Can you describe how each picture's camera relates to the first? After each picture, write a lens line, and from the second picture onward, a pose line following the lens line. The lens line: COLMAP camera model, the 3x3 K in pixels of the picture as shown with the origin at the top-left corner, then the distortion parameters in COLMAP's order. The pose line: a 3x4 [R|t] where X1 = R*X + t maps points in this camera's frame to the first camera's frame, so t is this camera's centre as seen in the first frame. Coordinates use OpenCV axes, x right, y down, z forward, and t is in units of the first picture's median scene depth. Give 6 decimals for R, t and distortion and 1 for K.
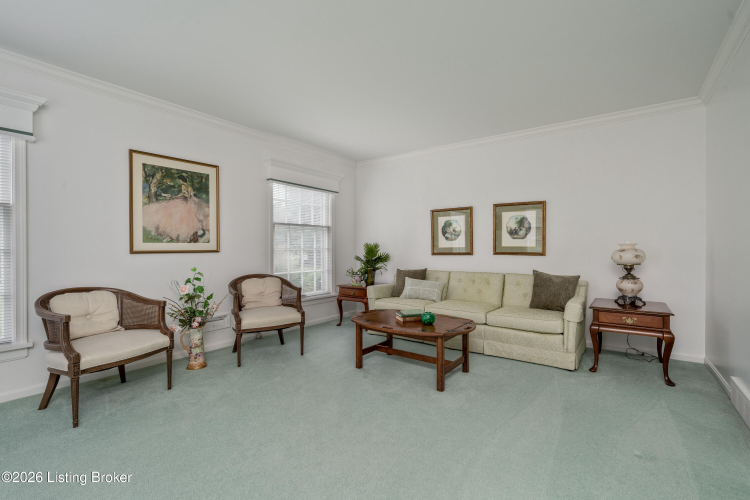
lens RADIAL K [[335.2, 0, 375.0], [0, 335.2, 250.0], [0, 0, 1]] dist [0.001984, 0.000130]
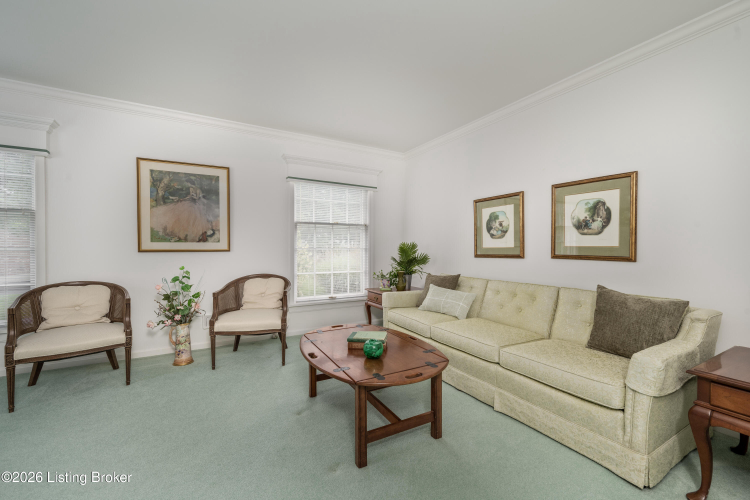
lens RADIAL K [[302.5, 0, 374.8], [0, 302.5, 253.3], [0, 0, 1]] dist [-0.001411, -0.000132]
pose [[0.915460, 0.010758, -0.402265, 0.324282], [-0.006352, 0.999904, 0.012284, -0.001887], [0.402358, -0.008690, 0.915441, 0.338856]]
